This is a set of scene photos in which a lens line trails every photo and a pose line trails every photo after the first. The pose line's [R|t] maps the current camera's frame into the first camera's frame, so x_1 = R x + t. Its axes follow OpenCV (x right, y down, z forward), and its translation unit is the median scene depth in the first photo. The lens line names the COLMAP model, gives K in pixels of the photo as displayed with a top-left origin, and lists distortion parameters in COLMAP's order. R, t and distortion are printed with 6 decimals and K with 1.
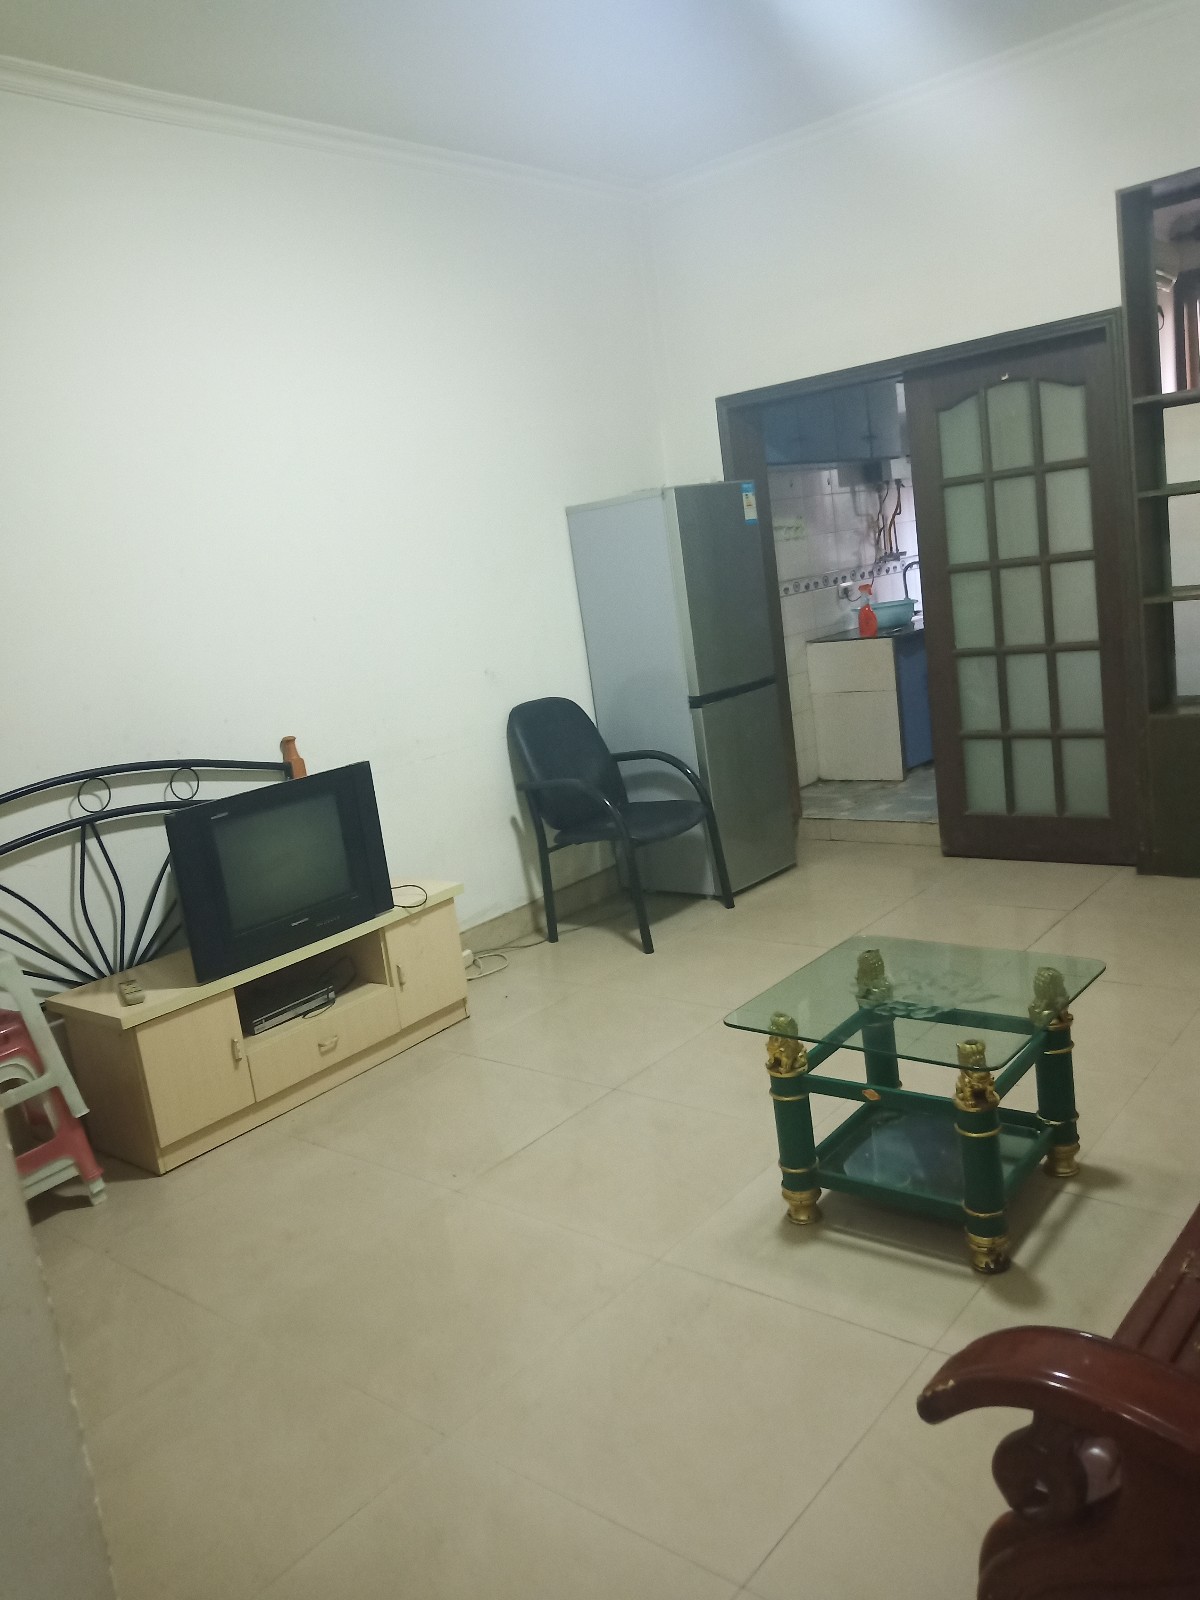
lens RADIAL K [[1266.9, 0, 600.4], [0, 1266.9, 798.4], [0, 0, 1]] dist [-0.030918, 0.000014]
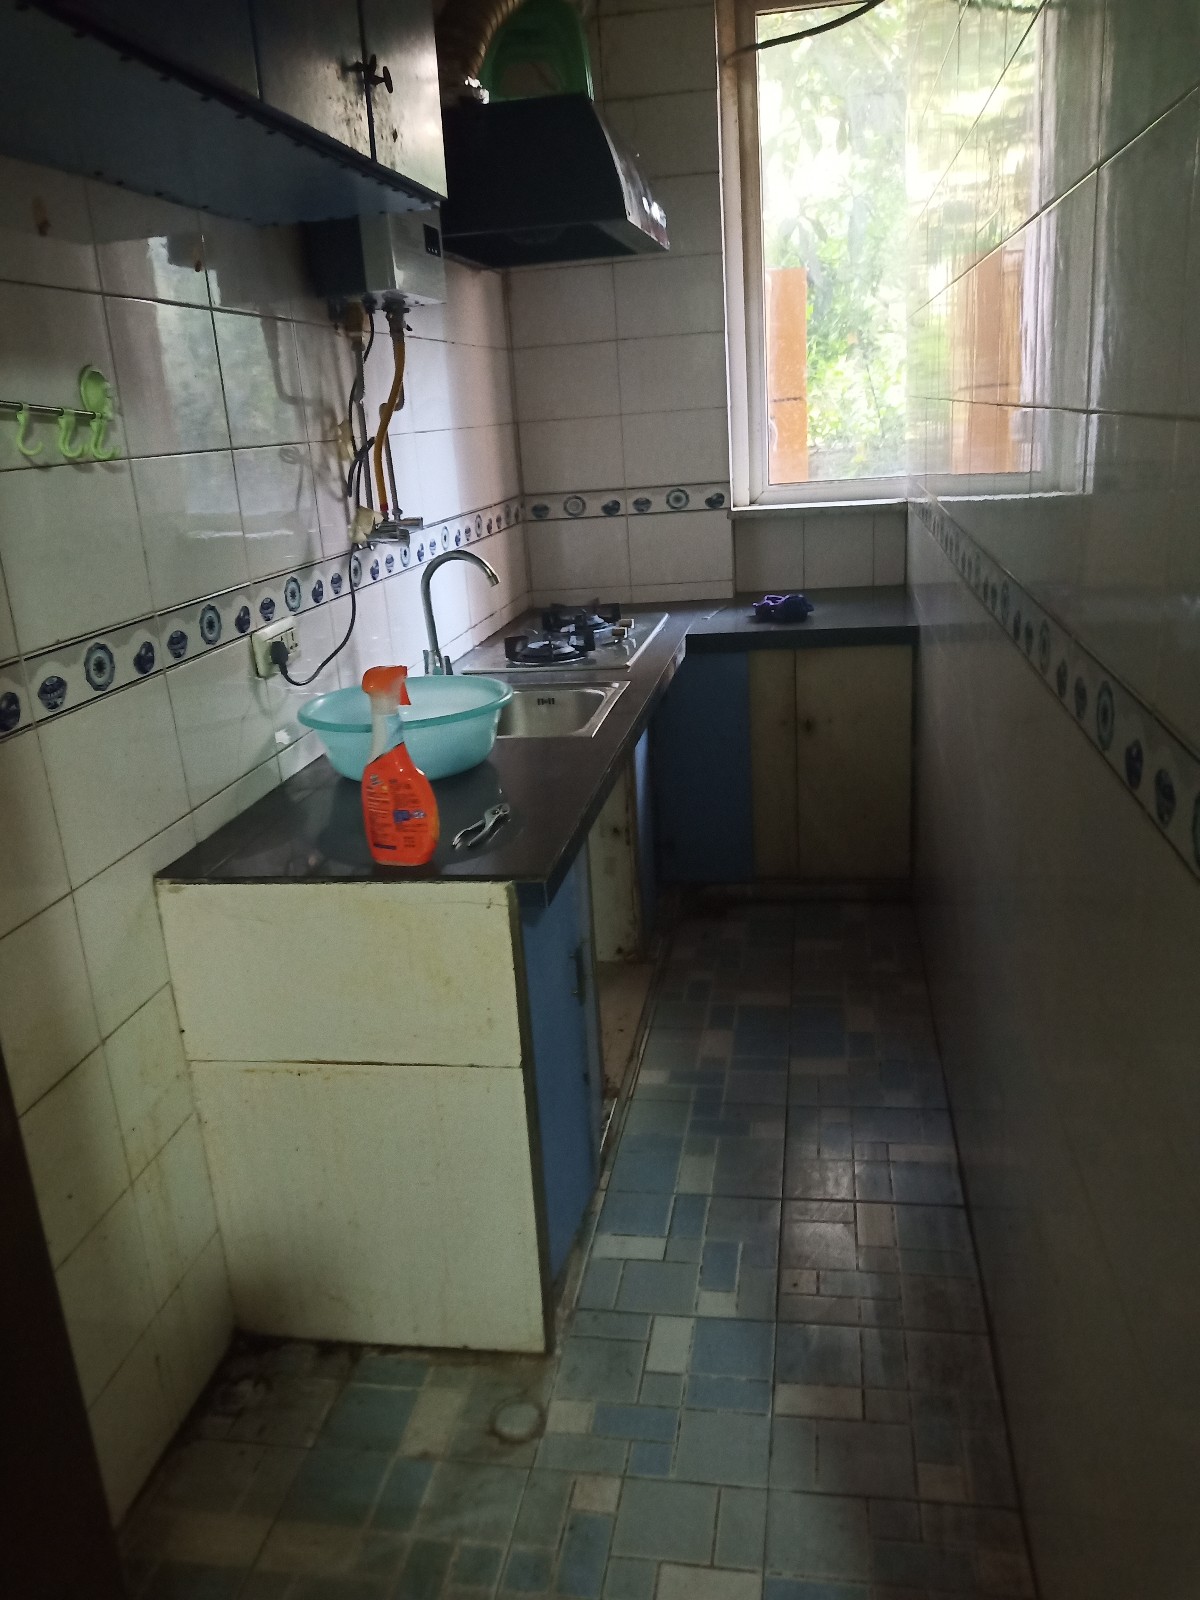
lens RADIAL K [[1266.9, 0, 599.2], [0, 1266.9, 800.7], [0, 0, 1]] dist [-0.030918, 0.000014]
pose [[0.871892, -0.077574, 0.483515, 0.112451], [0.054296, 0.996599, 0.061982, -0.142230], [-0.486679, -0.027789, 0.873139, 0.696081]]
